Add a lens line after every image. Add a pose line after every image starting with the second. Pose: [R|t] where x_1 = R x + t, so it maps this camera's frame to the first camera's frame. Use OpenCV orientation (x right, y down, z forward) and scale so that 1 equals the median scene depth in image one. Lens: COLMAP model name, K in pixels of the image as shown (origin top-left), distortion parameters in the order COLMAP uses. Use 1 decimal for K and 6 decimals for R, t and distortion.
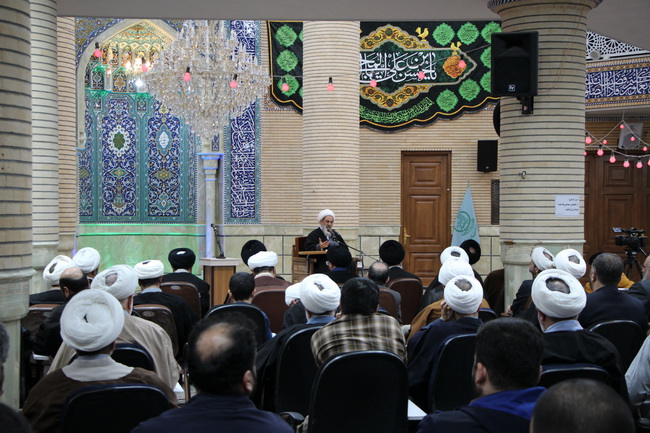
lens RADIAL K [[1050.0, 0, 323.9], [0, 1050.0, 216.5], [0, 0, 1]] dist [0.248757, 0.000000]
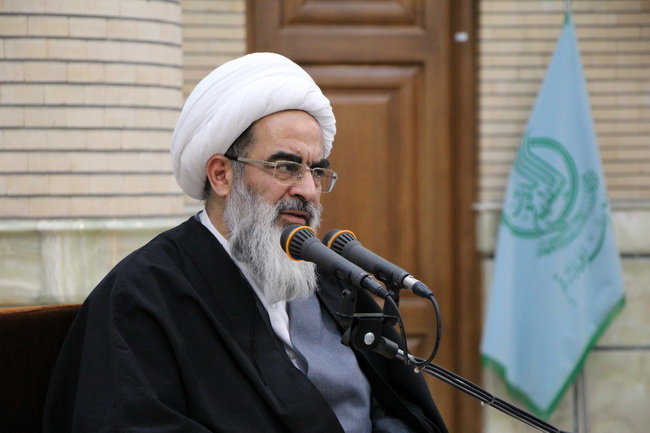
lens RADIAL K [[2940.2, 0, 324.9], [0, 2940.2, 216.4], [0, 0, 1]] dist [0.267710, 0.000000]
pose [[0.975804, -0.018936, 0.217826, -0.037791], [0.017542, 0.999811, 0.008330, 0.004998], [-0.217943, -0.004307, 0.975952, 0.443533]]
